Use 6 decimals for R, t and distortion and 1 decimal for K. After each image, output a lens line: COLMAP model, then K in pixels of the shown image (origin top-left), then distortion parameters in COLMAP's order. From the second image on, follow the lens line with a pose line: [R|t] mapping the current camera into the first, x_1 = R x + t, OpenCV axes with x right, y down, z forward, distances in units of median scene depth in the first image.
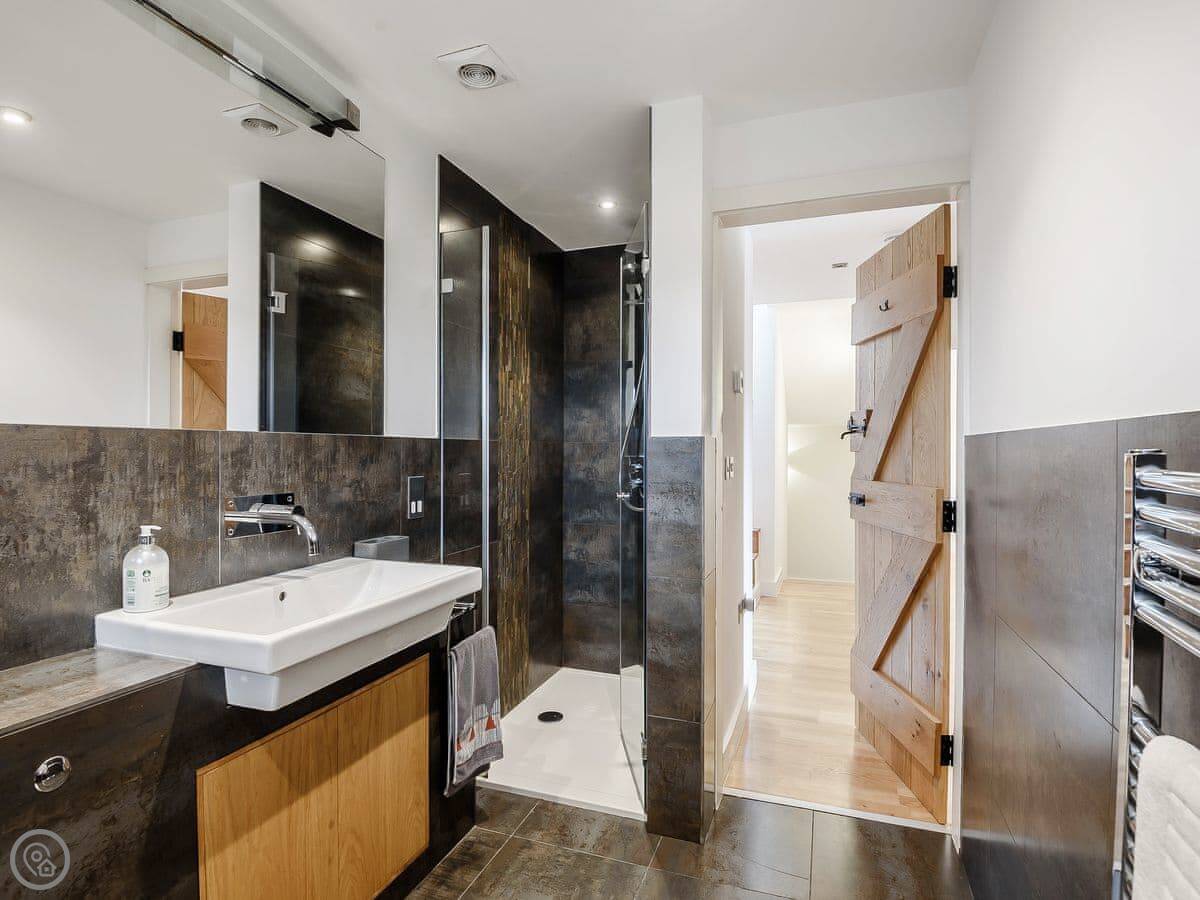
lens RADIAL K [[619.8, 0, 601.6], [0, 619.8, 451.2], [0, 0, 1]] dist [-0.012818, -0.007589]
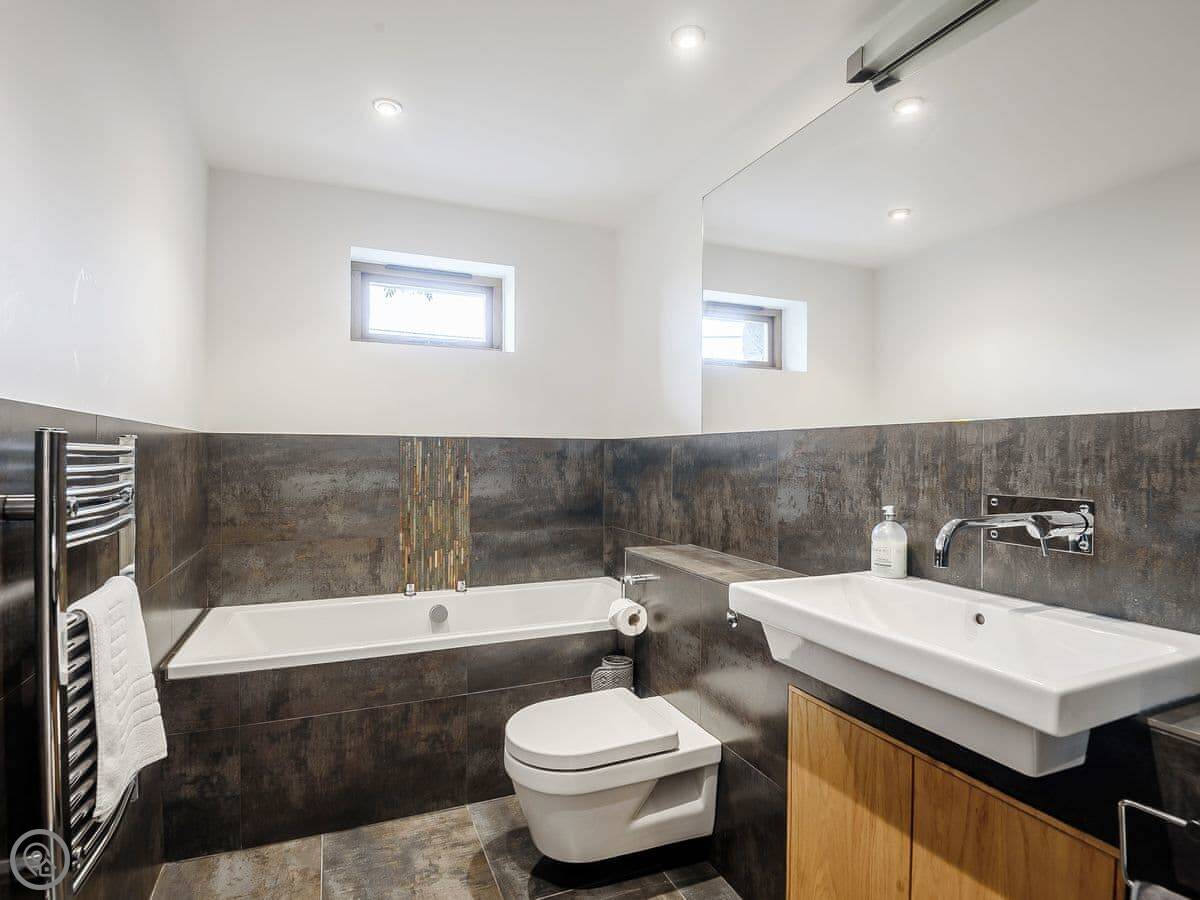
lens RADIAL K [[619.8, 0, 600.3], [0, 619.8, 453.1], [0, 0, 1]] dist [-0.012818, -0.007589]
pose [[-0.728251, -0.008837, -0.685254, 0.452255], [-0.009533, 0.999951, -0.002765, 0.026289], [0.685245, 0.004519, -0.728299, 1.389631]]
